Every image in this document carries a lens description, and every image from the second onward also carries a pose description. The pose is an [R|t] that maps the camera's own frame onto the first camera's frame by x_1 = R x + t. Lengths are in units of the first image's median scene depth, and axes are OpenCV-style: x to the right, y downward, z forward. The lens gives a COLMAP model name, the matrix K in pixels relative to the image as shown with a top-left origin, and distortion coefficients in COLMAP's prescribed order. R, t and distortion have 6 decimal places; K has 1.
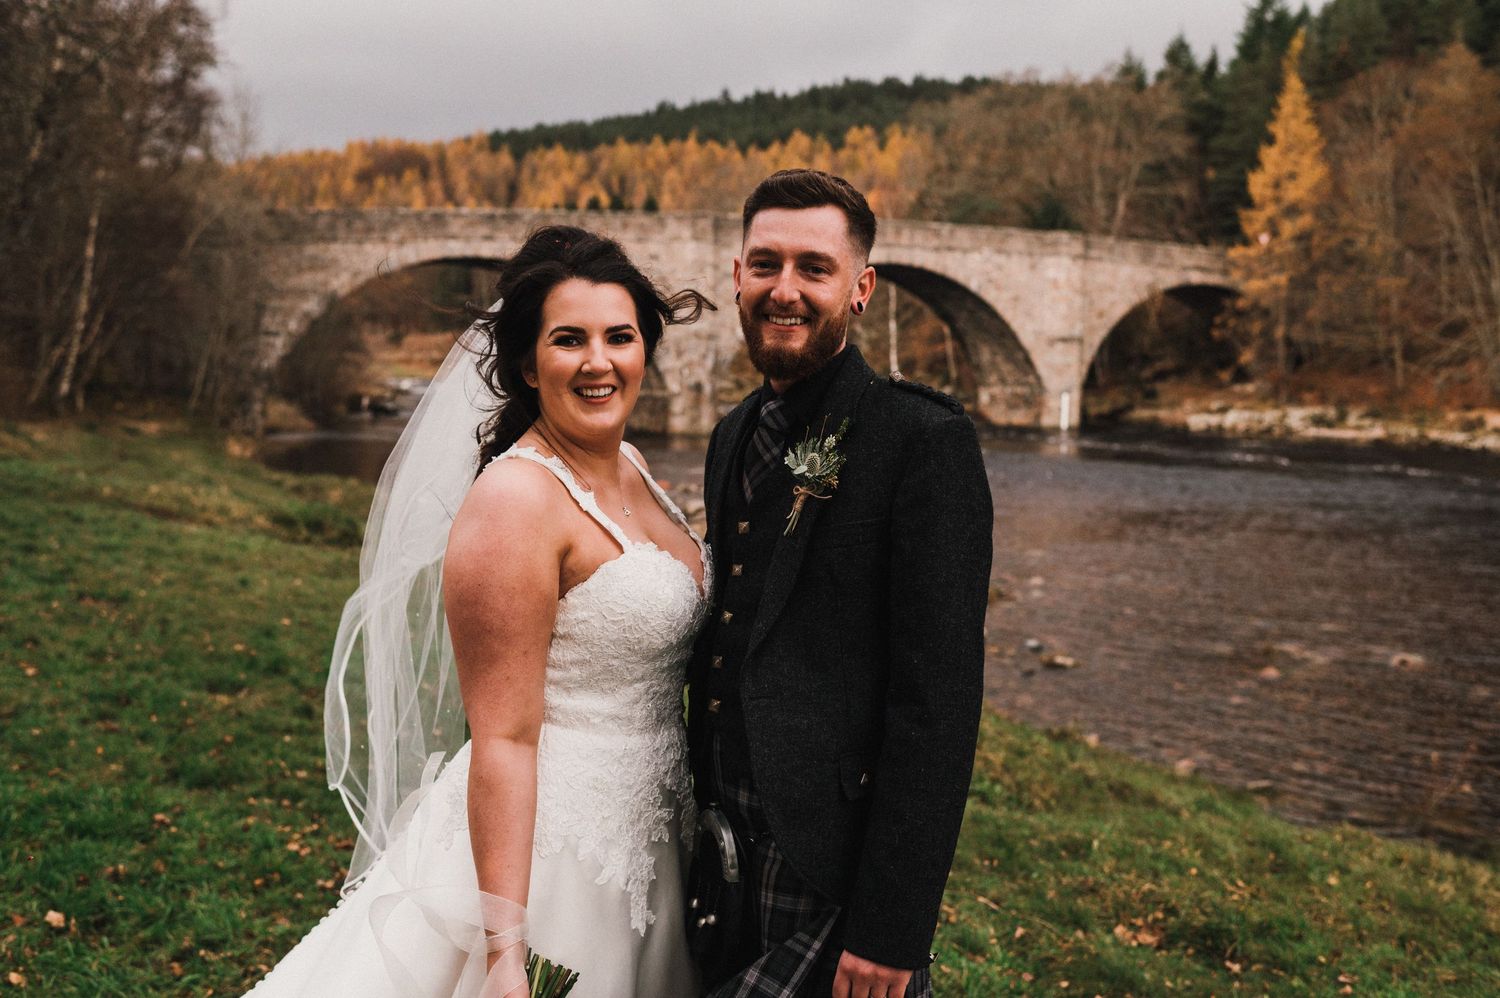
lens RADIAL K [[1353.0, 0, 742.0], [0, 1353.0, 514.8], [0, 0, 1]] dist [-0.002789, 0.000000]
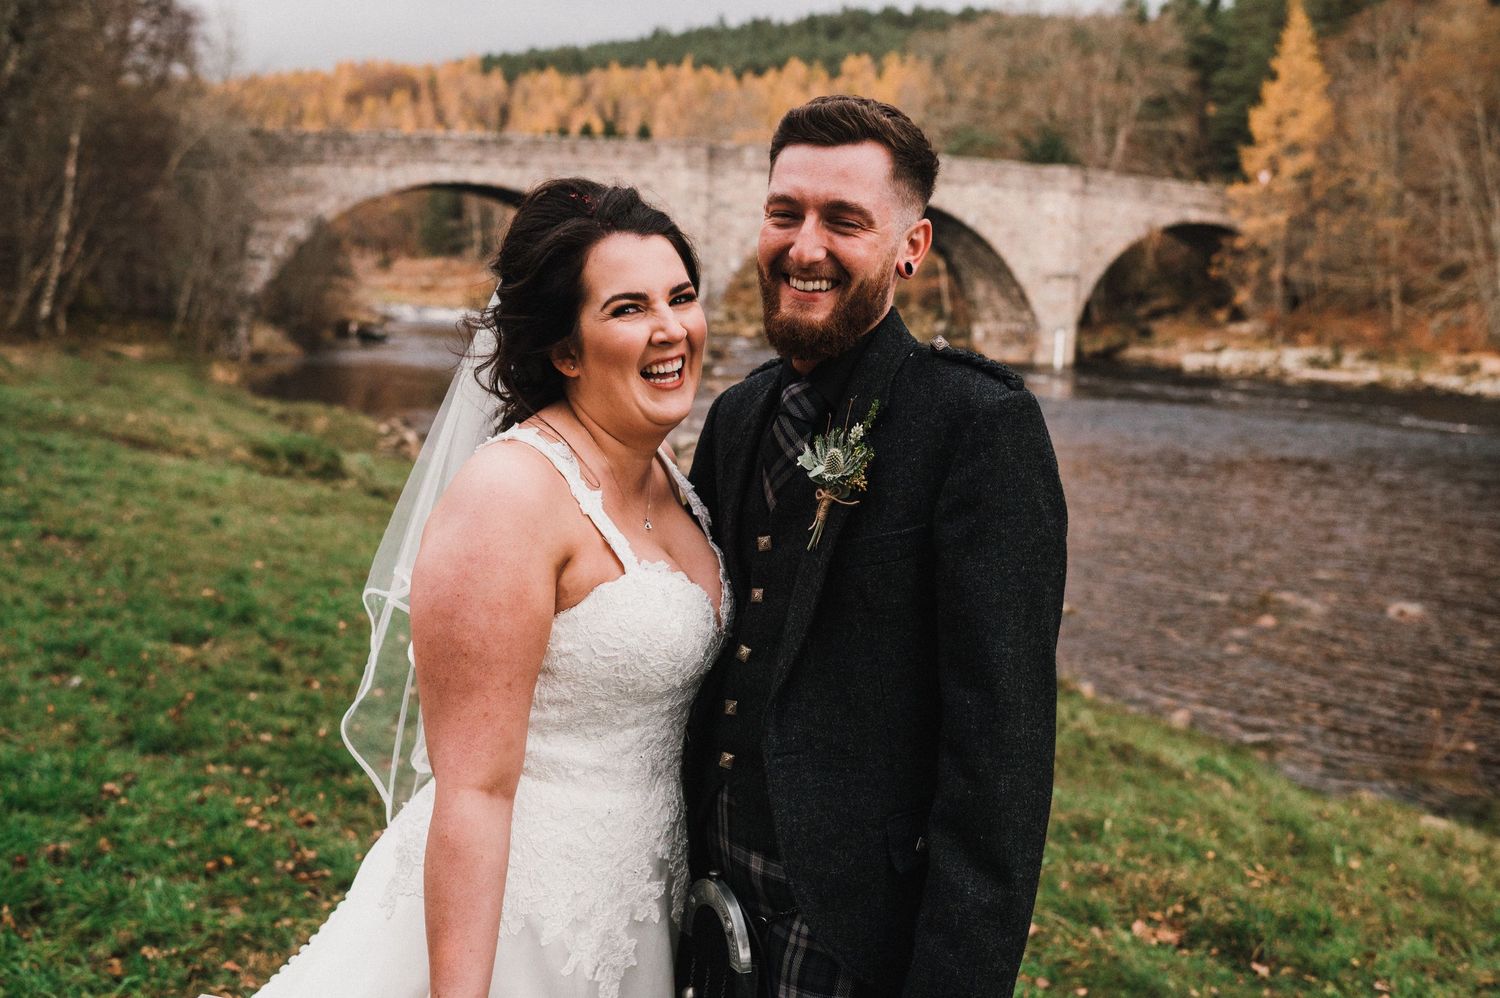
lens RADIAL K [[1353.0, 0, 741.5], [0, 1353.0, 503.2], [0, 0, 1]] dist [-0.002789, 0.000000]
pose [[0.999858, 0.014924, 0.007793, -0.000420], [-0.015237, 0.999015, 0.041675, -0.001379], [-0.007163, -0.041788, 0.999101, 0.005940]]
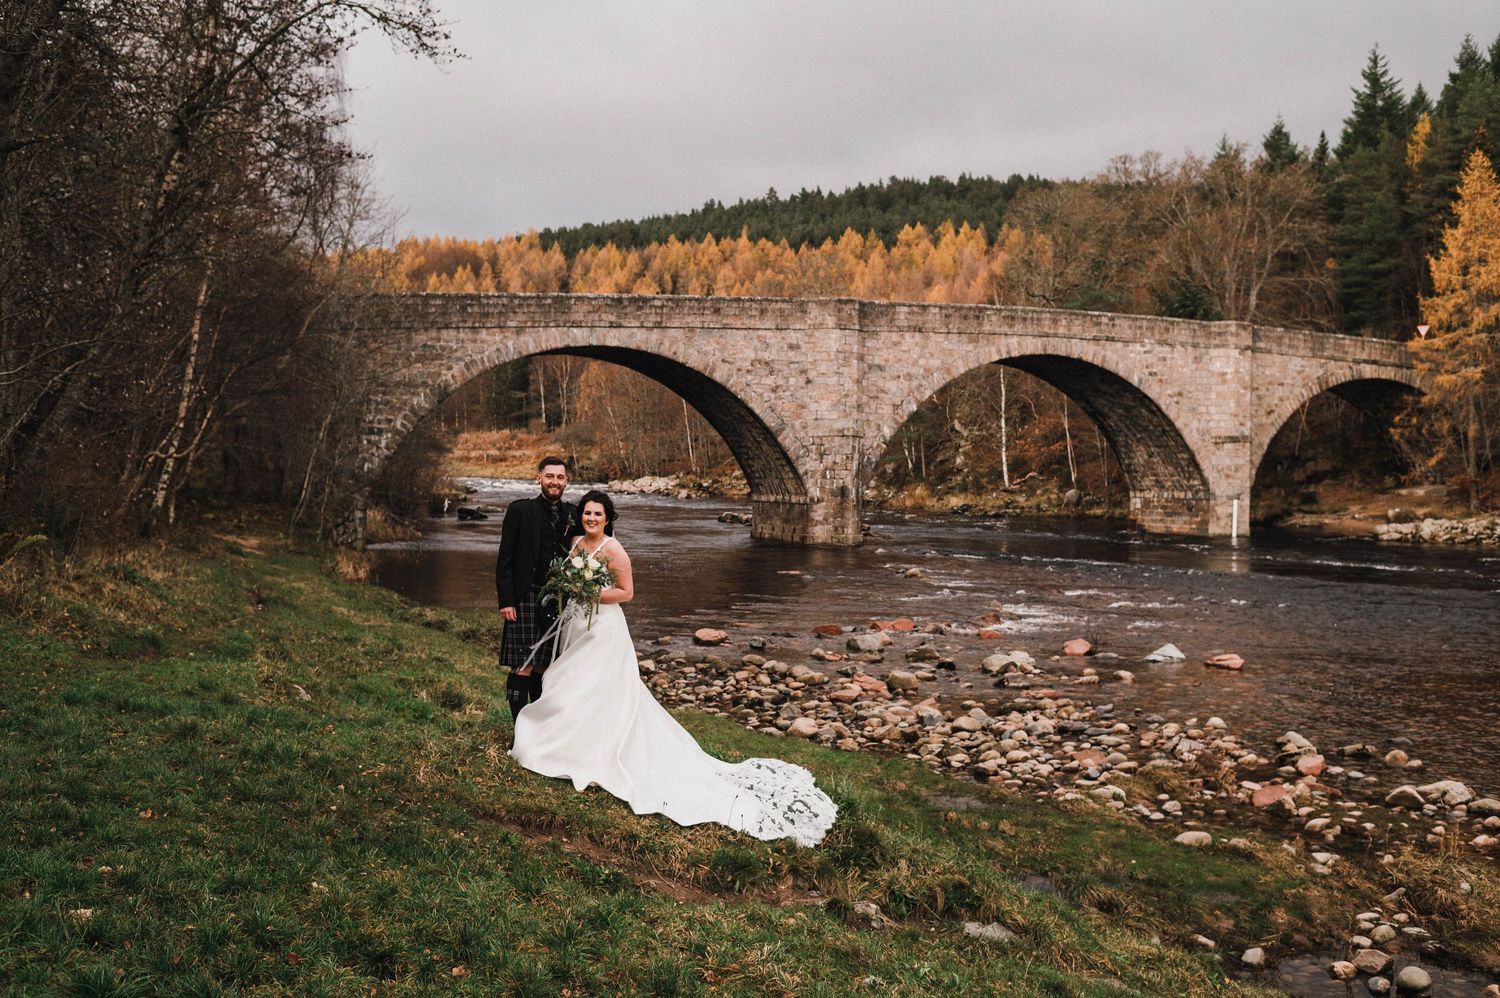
lens RADIAL K [[1353.0, 0, 740.8], [0, 1353.0, 522.5], [0, 0, 1]] dist [-0.002789, 0.000000]
pose [[0.999683, 0.003239, -0.024973, -0.086852], [-0.004867, 0.997846, -0.065413, -0.018480], [0.024707, 0.065513, 0.997546, 0.130691]]
